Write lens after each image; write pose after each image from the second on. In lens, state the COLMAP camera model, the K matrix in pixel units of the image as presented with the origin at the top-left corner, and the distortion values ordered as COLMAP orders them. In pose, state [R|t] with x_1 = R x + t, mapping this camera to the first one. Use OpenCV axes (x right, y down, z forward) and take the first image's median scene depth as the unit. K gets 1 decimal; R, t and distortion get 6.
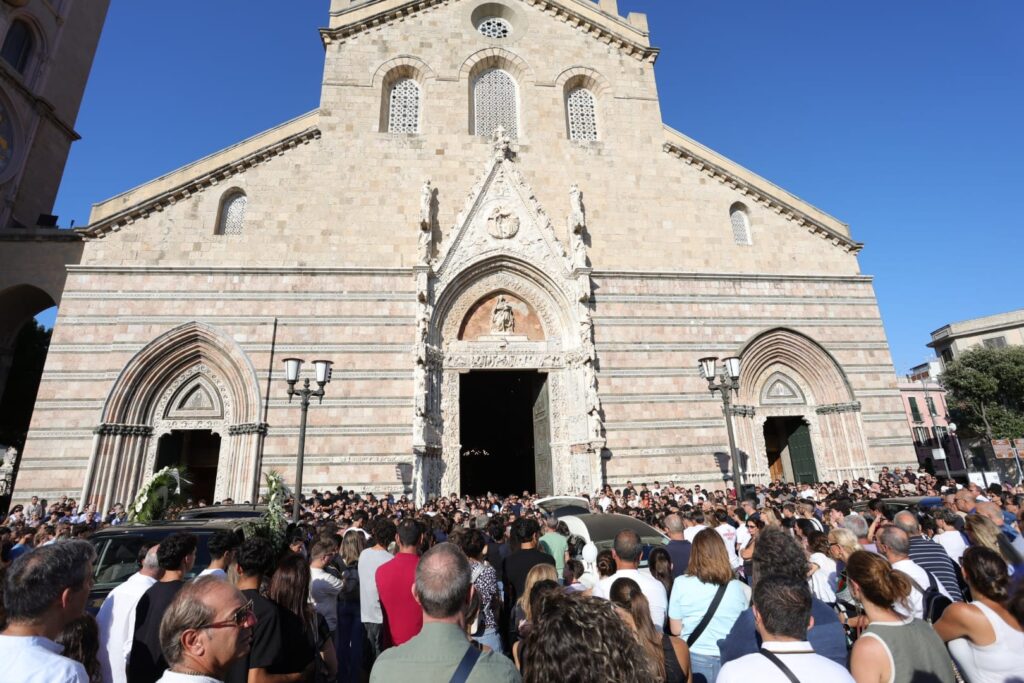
lens RADIAL K [[544.2, 0, 512.0], [0, 544.2, 341.5], [0, 0, 1]] dist [-0.076876, 0.034684]
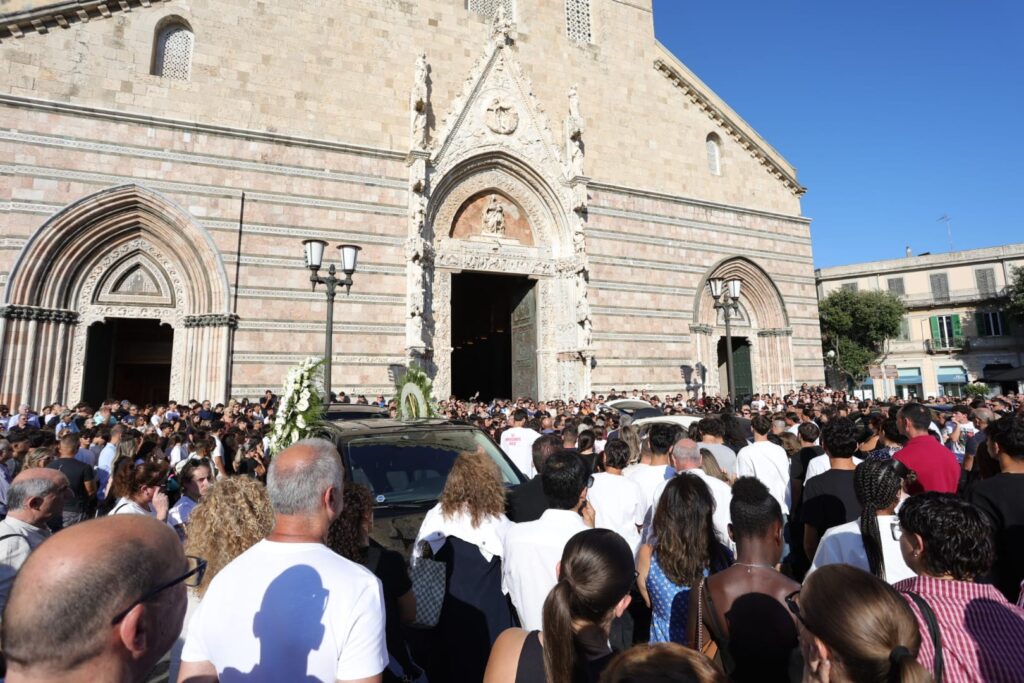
lens RADIAL K [[544.2, 0, 512.0], [0, 544.2, 341.5], [0, 0, 1]] dist [-0.076876, 0.034684]
pose [[0.958457, 0.045671, 0.281558, -0.253915], [-0.090747, 0.984634, 0.149198, 0.024530], [-0.270418, -0.168551, 0.947874, 0.054249]]
